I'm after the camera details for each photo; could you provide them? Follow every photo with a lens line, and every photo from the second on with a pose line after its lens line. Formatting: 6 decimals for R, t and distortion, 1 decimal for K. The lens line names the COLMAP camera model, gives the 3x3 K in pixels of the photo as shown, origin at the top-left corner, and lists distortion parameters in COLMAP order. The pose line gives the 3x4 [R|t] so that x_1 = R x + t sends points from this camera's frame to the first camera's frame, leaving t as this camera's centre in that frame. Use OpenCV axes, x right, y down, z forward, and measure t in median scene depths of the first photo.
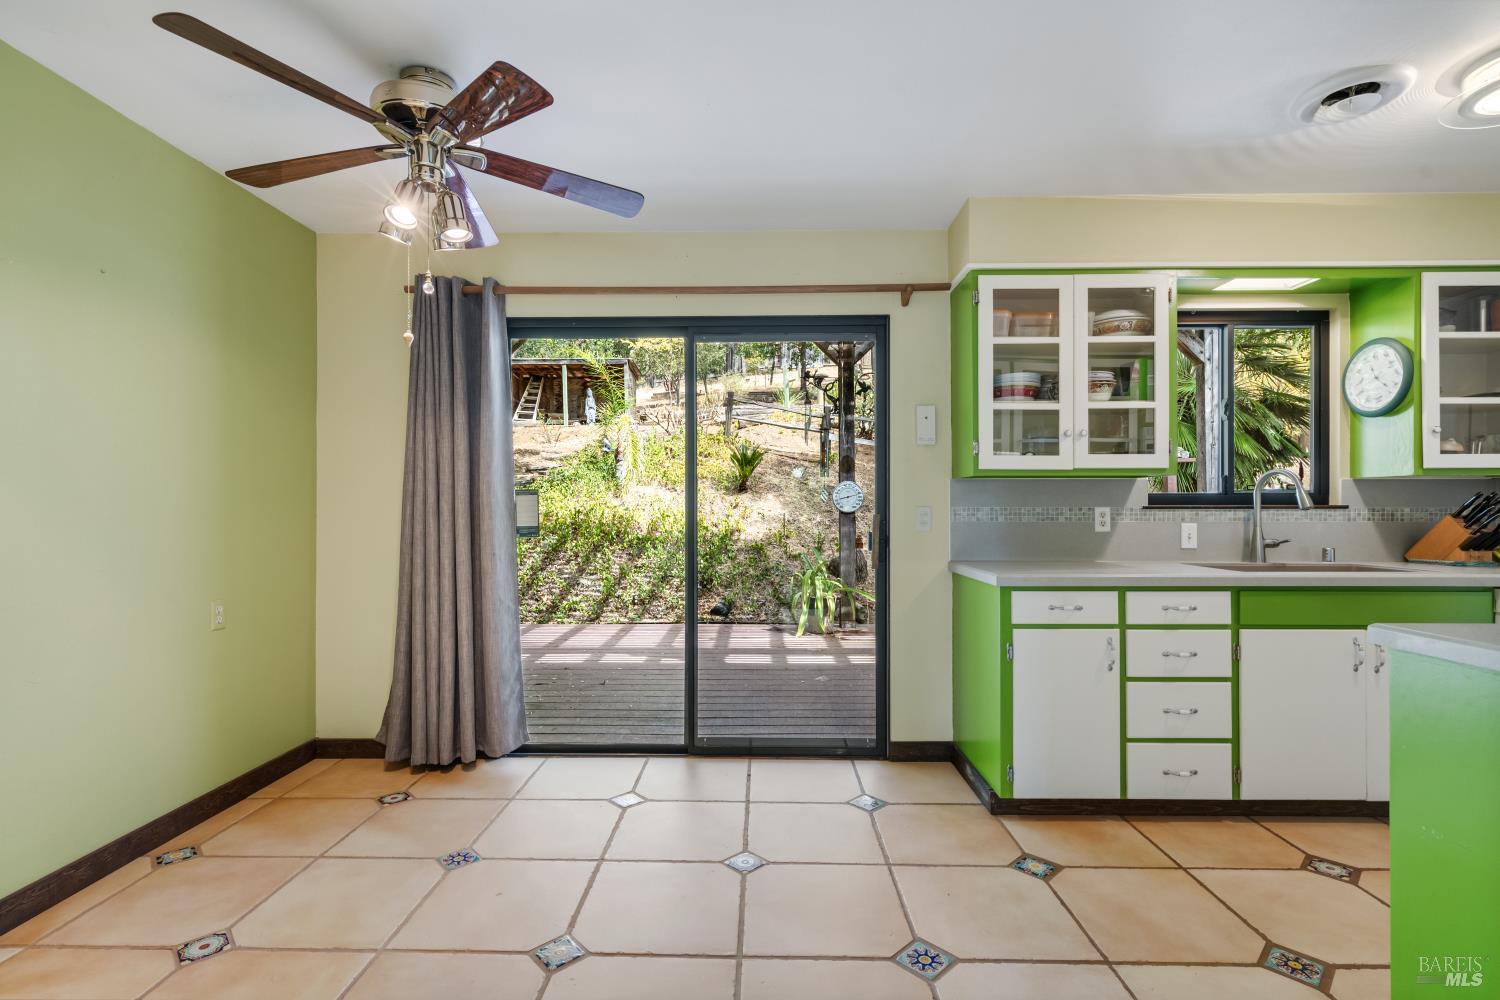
lens RADIAL K [[682.5, 0, 760.9], [0, 682.5, 505.5], [0, 0, 1]] dist [0.003587, 0.000242]
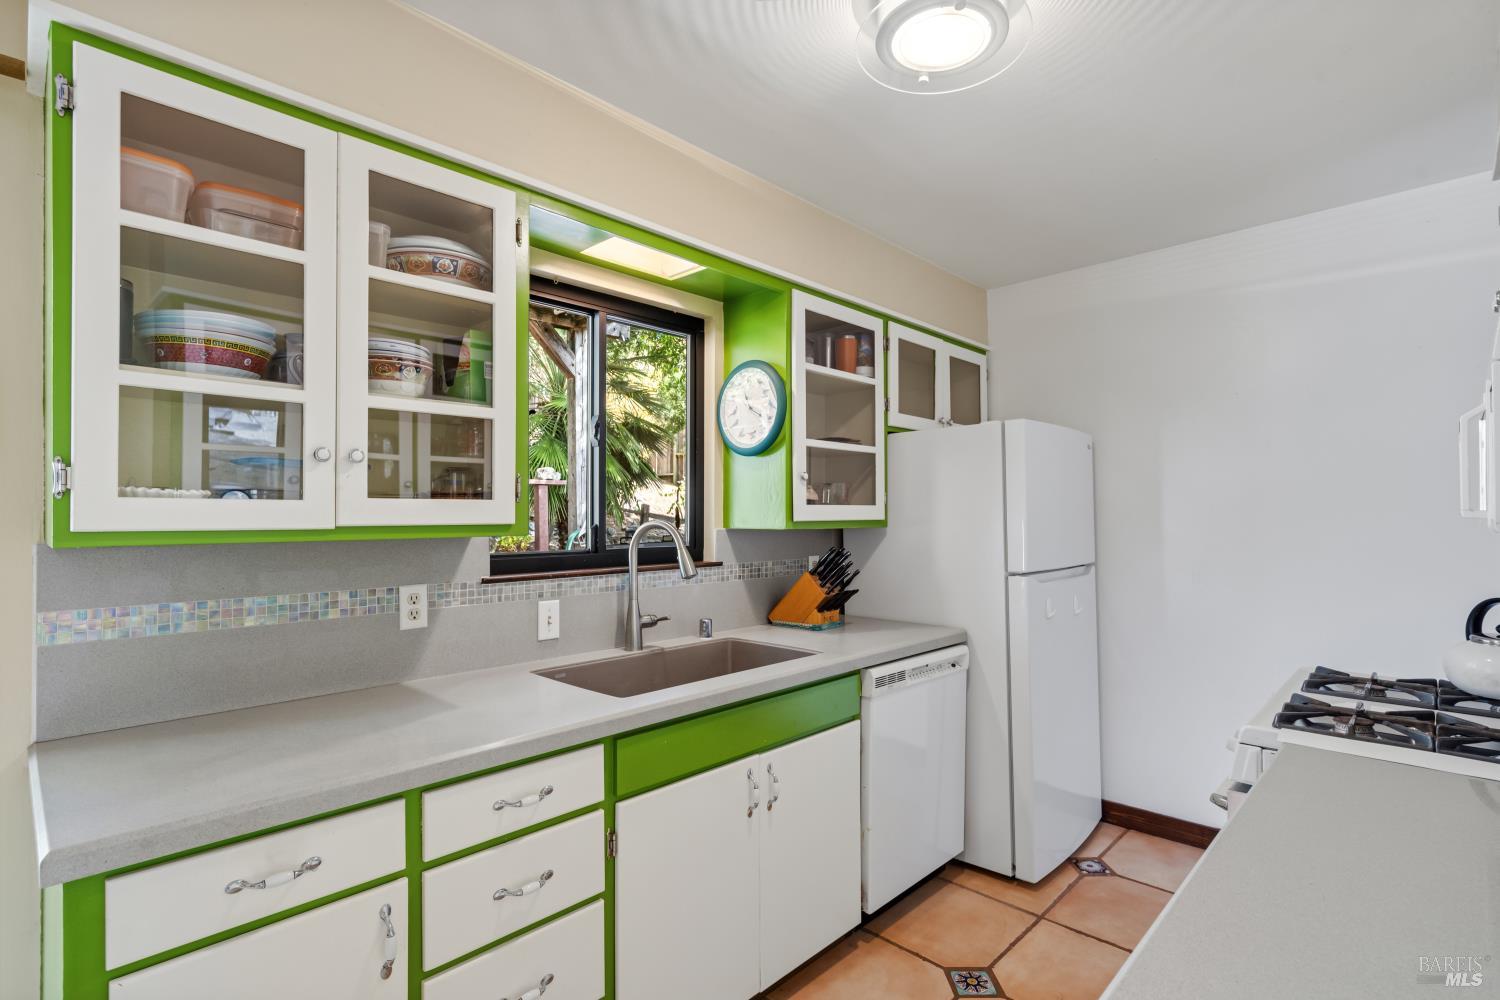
lens RADIAL K [[725.5, 0, 739.6], [0, 725.5, 506.1], [0, 0, 1]] dist [0.001071, 0.001362]
pose [[0.699957, 0.009237, 0.714126, 0.274393], [-0.001022, 0.999928, -0.011931, -0.059939], [-0.714185, 0.007621, 0.699916, 0.408388]]
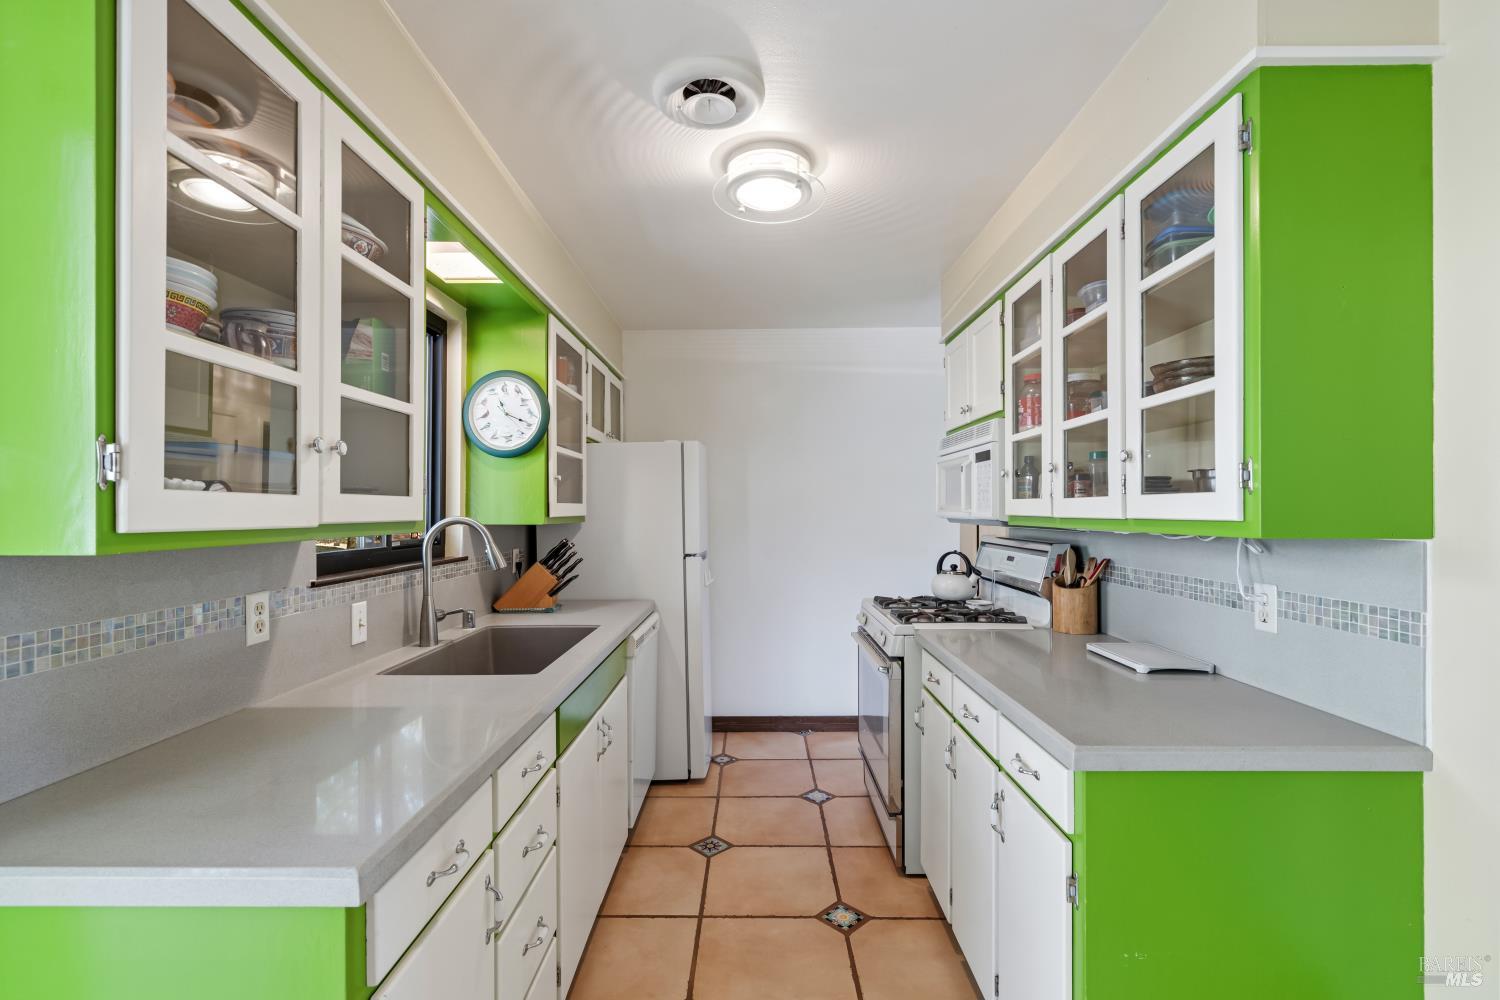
lens RADIAL K [[682.5, 0, 758.5], [0, 682.5, 509.1], [0, 0, 1]] dist [0.003587, 0.000242]
pose [[0.005352, 0.004059, 0.999977, 0.010403], [-0.001389, 0.999991, -0.004051, -0.060071], [-0.999985, -0.001367, 0.005357, 0.676714]]
